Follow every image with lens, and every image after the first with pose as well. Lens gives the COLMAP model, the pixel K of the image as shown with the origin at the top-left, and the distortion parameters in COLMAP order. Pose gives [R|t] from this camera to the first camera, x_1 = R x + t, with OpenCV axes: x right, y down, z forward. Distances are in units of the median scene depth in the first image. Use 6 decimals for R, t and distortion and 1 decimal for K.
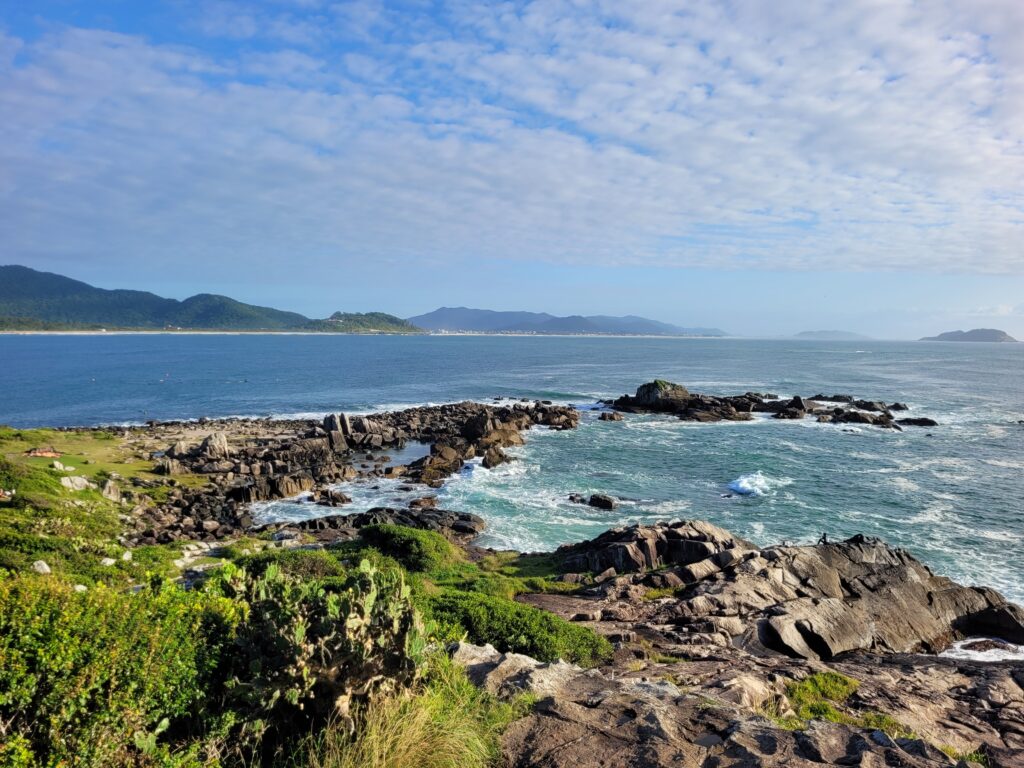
lens RADIAL K [[768.9, 0, 509.7], [0, 768.9, 382.8], [0, 0, 1]] dist [0.045991, -0.044308]
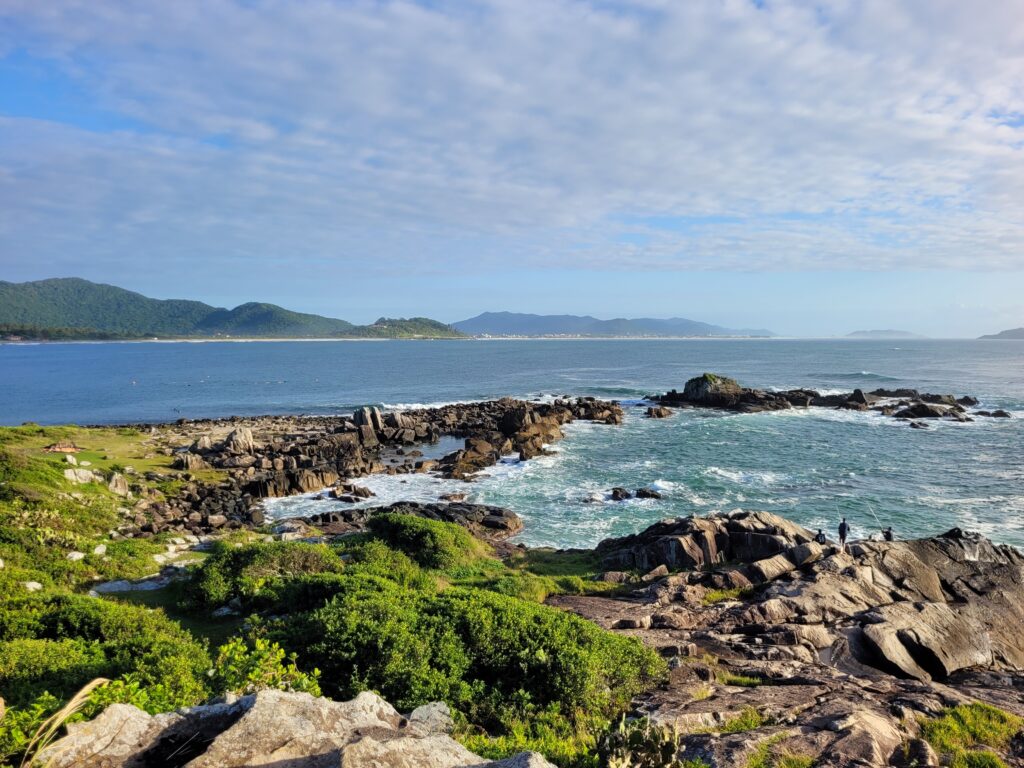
lens RADIAL K [[768.9, 0, 512.0], [0, 768.9, 384.2], [0, 0, 1]] dist [0.045991, -0.044308]
pose [[0.998441, -0.010459, -0.054833, 0.014389], [0.010192, 0.999935, -0.005147, 0.039112], [0.054883, 0.004580, 0.998482, 0.129737]]
